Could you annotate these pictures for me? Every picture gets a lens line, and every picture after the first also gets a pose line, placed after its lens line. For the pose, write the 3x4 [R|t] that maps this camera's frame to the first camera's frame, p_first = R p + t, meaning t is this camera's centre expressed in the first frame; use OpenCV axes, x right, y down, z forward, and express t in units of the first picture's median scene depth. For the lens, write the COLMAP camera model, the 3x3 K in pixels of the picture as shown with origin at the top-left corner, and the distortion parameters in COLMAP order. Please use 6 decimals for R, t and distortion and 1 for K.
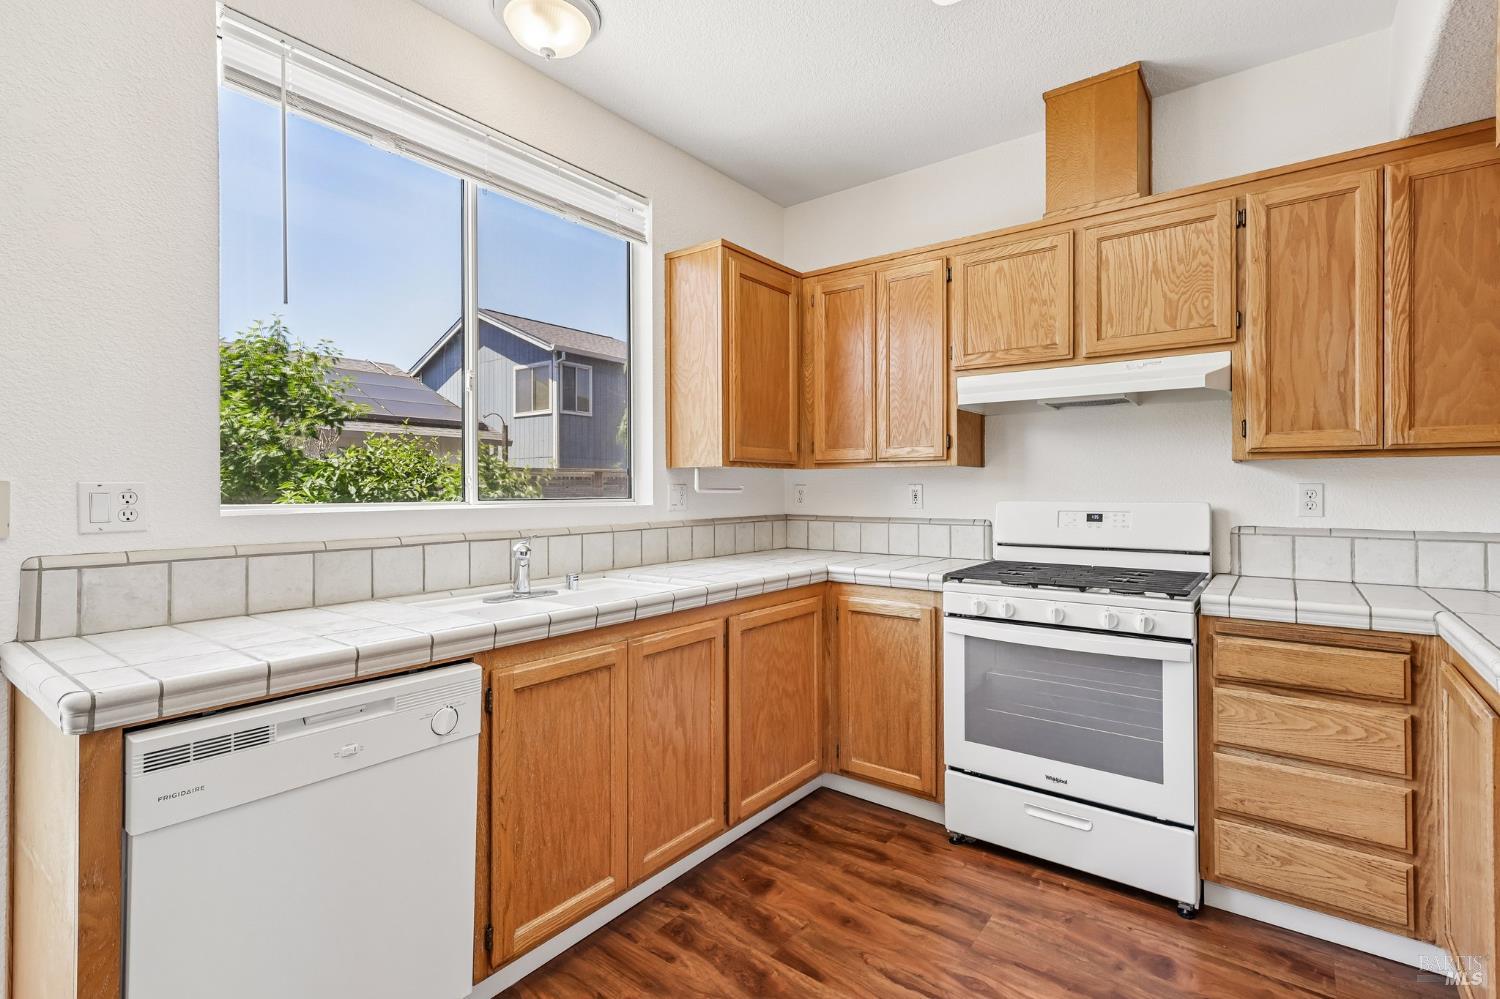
lens RADIAL K [[696.1, 0, 755.4], [0, 696.1, 488.2], [0, 0, 1]] dist [0.002229, 0.003153]
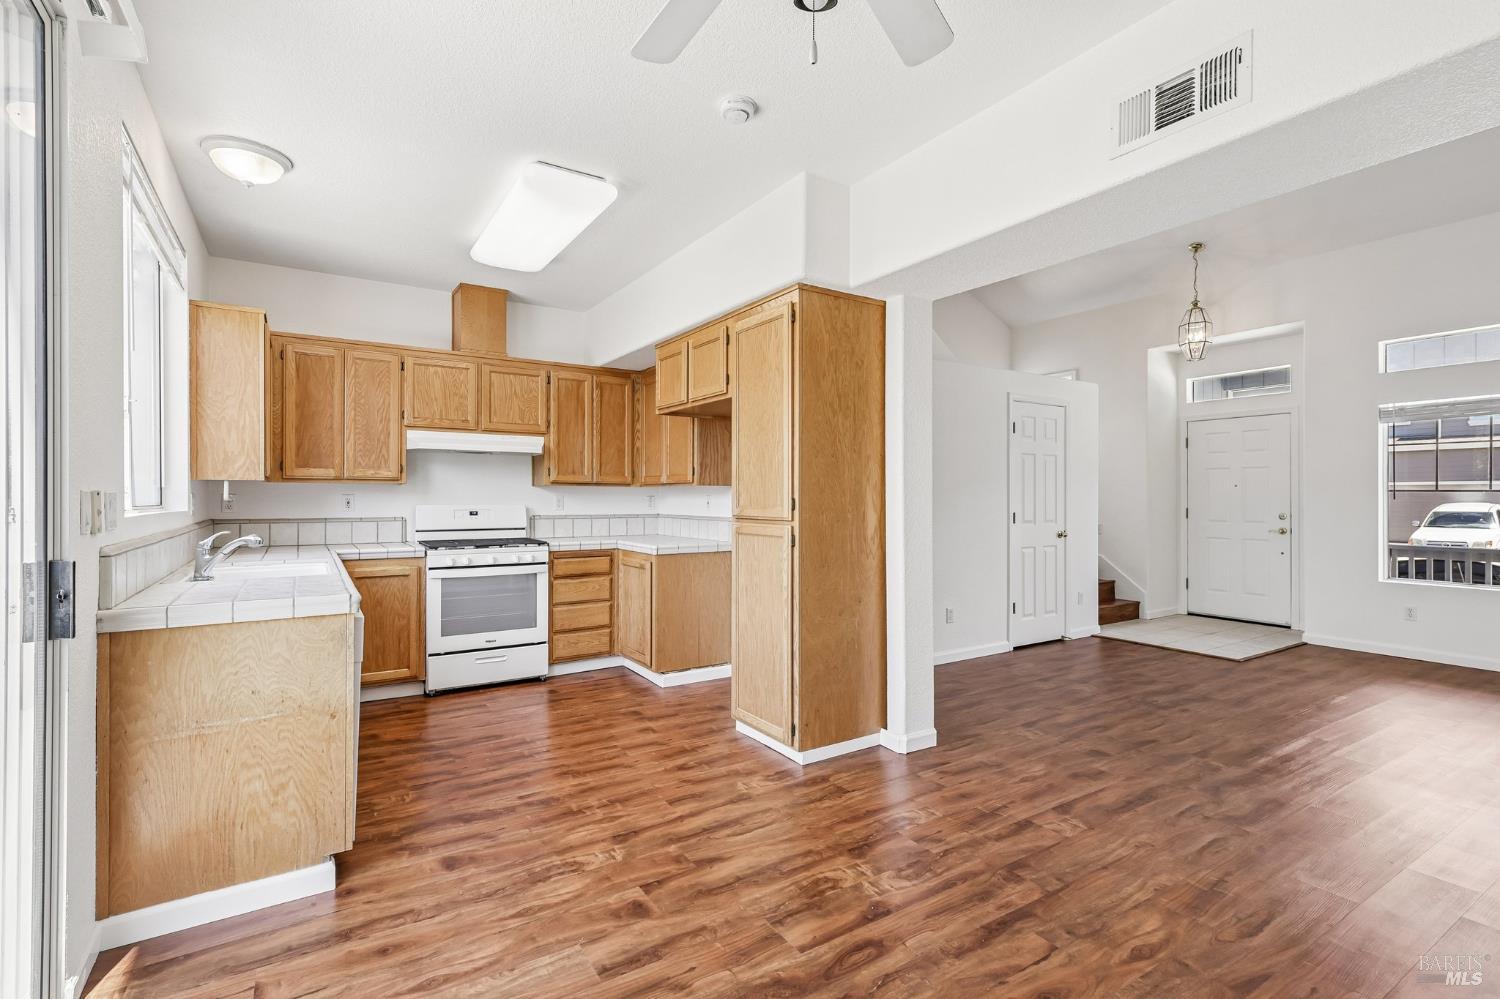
lens RADIAL K [[696.1, 0, 749.7], [0, 696.1, 495.6], [0, 0, 1]] dist [0.002229, 0.003153]
pose [[0.348892, 0.005362, 0.937148, -1.203457], [-0.003707, 0.999984, -0.004341, -0.000213], [-0.937156, -0.001960, 0.348906, -0.412901]]
